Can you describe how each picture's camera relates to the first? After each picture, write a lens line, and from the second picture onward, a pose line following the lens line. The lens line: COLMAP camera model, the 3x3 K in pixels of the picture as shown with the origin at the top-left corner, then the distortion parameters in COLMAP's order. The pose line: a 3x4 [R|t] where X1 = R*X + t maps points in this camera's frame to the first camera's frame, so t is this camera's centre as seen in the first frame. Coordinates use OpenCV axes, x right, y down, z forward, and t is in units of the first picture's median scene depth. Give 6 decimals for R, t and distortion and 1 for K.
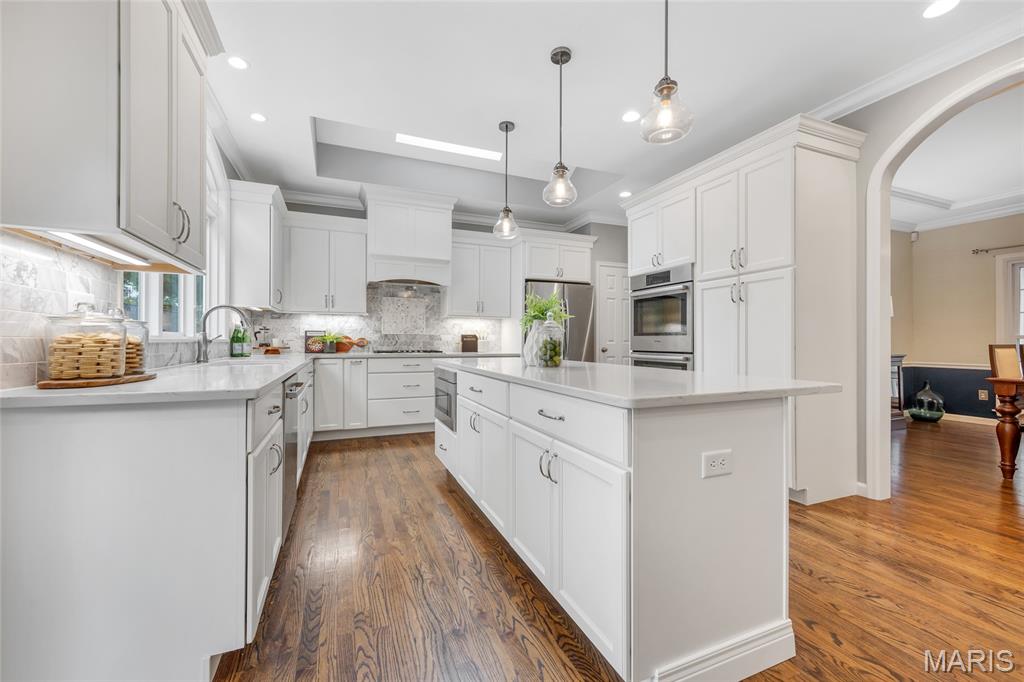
lens RADIAL K [[423.1, 0, 518.3], [0, 423.1, 332.3], [0, 0, 1]] dist [0.005575, -0.000064]
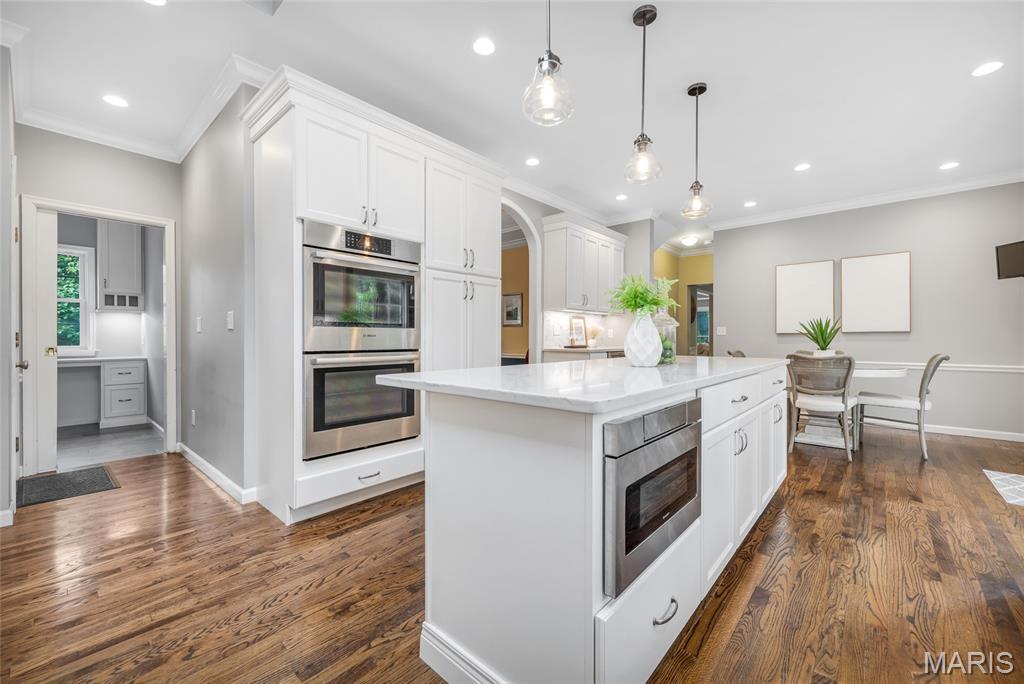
lens RADIAL K [[423.1, 0, 506.4], [0, 423.1, 344.7], [0, 0, 1]] dist [0.005575, -0.000064]
pose [[-0.439071, -0.012921, 0.898359, -0.304173], [-0.017554, 0.999829, 0.005801, 0.021959], [-0.898281, -0.013223, -0.439223, 0.872262]]
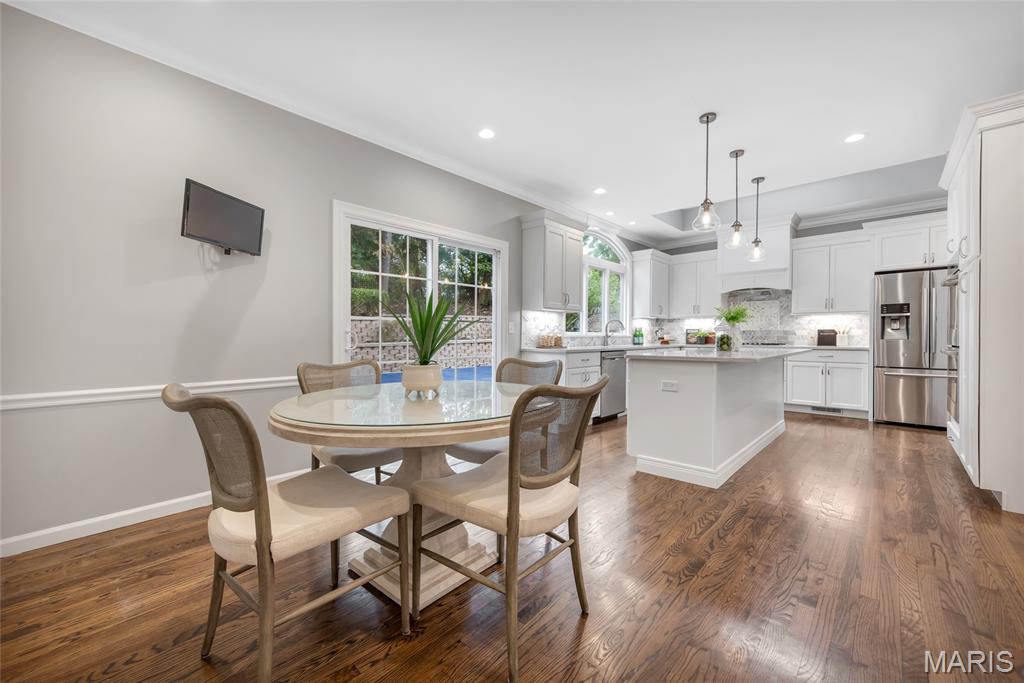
lens RADIAL K [[423.1, 0, 490.3], [0, 423.1, 341.7], [0, 0, 1]] dist [0.005575, -0.000064]
pose [[0.397275, 0.007559, -0.917669, 0.636167], [0.022094, 0.999597, 0.017799, -0.001908], [0.917434, -0.027346, 0.396948, -0.260488]]
